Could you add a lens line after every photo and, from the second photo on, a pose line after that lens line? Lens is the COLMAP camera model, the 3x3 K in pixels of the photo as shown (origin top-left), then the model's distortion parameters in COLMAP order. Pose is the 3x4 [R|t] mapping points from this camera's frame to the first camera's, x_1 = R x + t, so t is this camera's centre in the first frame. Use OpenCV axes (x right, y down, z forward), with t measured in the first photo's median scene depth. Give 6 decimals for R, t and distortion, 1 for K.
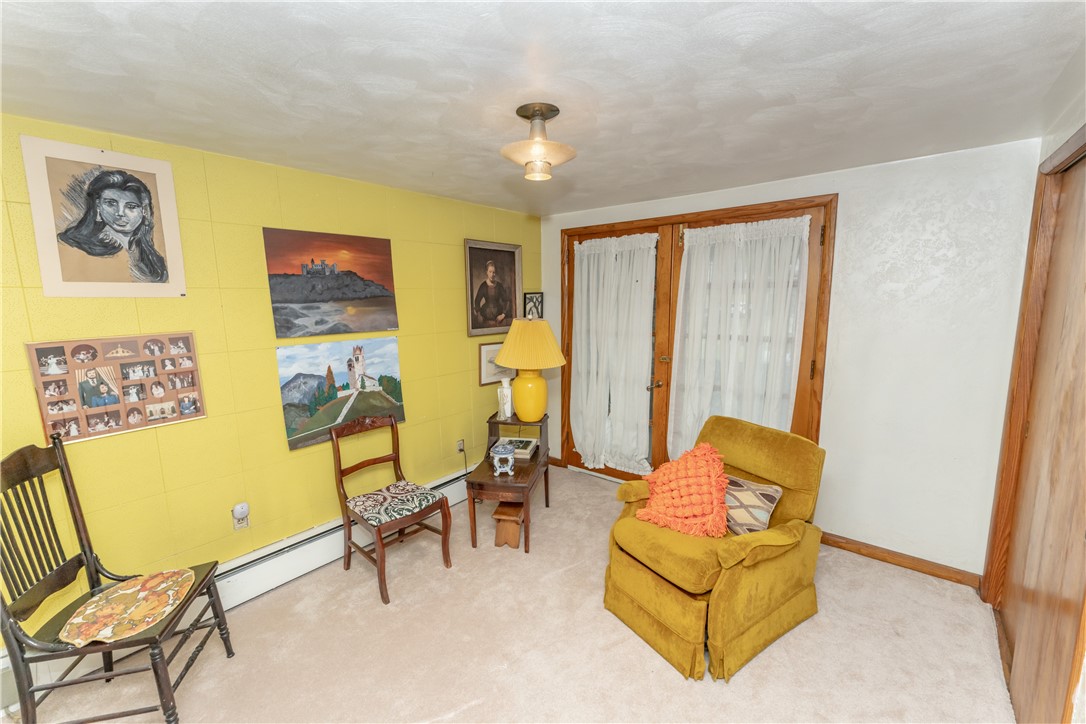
lens RADIAL K [[437.1, 0, 543.6], [0, 437.1, 364.6], [0, 0, 1]] dist [-0.000316, -0.000104]
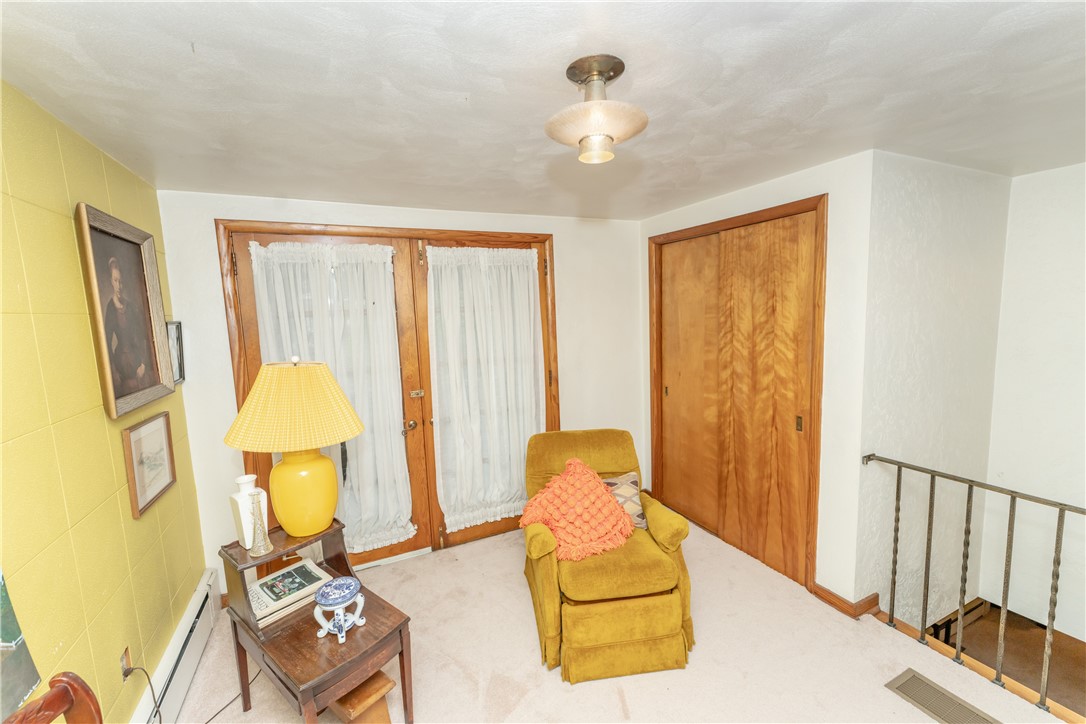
lens RADIAL K [[443.6, 0, 543.6], [0, 443.6, 360.6], [0, 0, 1]] dist [0.000023, -0.000018]
pose [[0.432747, -0.105253, 0.895350, -0.432678], [0.165540, 0.985551, 0.035847, -0.074273], [-0.886187, 0.132703, 0.443918, 0.433910]]
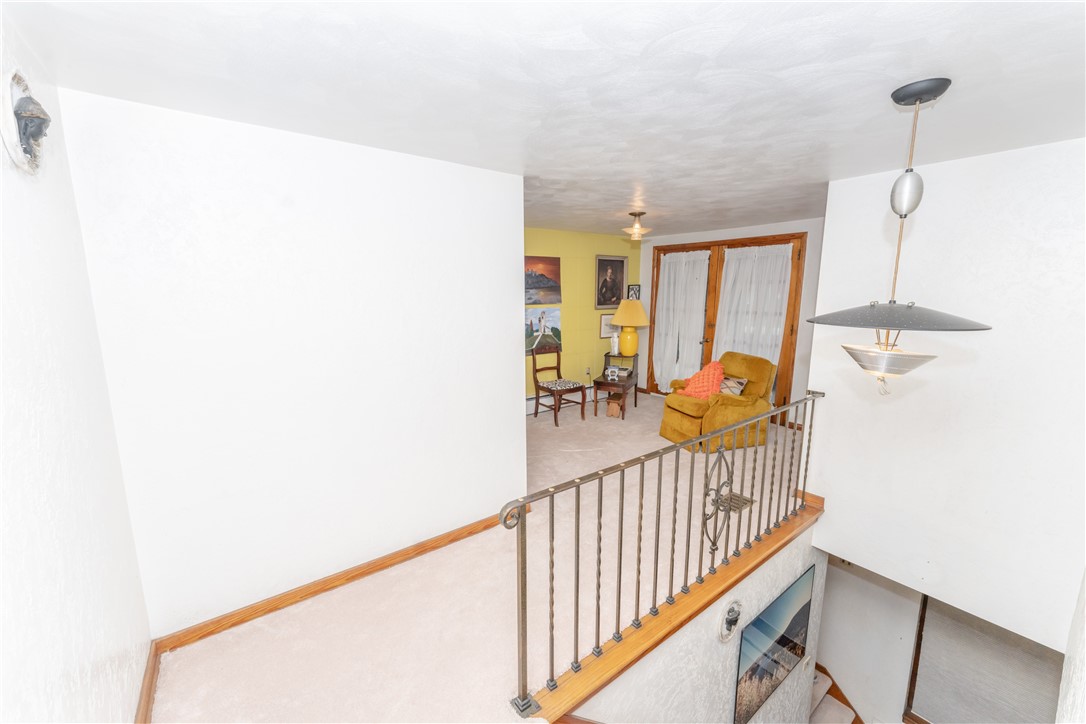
lens RADIAL K [[437.1, 0, 543.6], [0, 437.1, 364.6], [0, 0, 1]] dist [-0.000316, -0.000104]
pose [[0.972976, 0.049427, -0.225554, 0.040042], [-0.044468, 0.998645, 0.027019, 0.135206], [0.226584, -0.016259, 0.973856, -0.876316]]
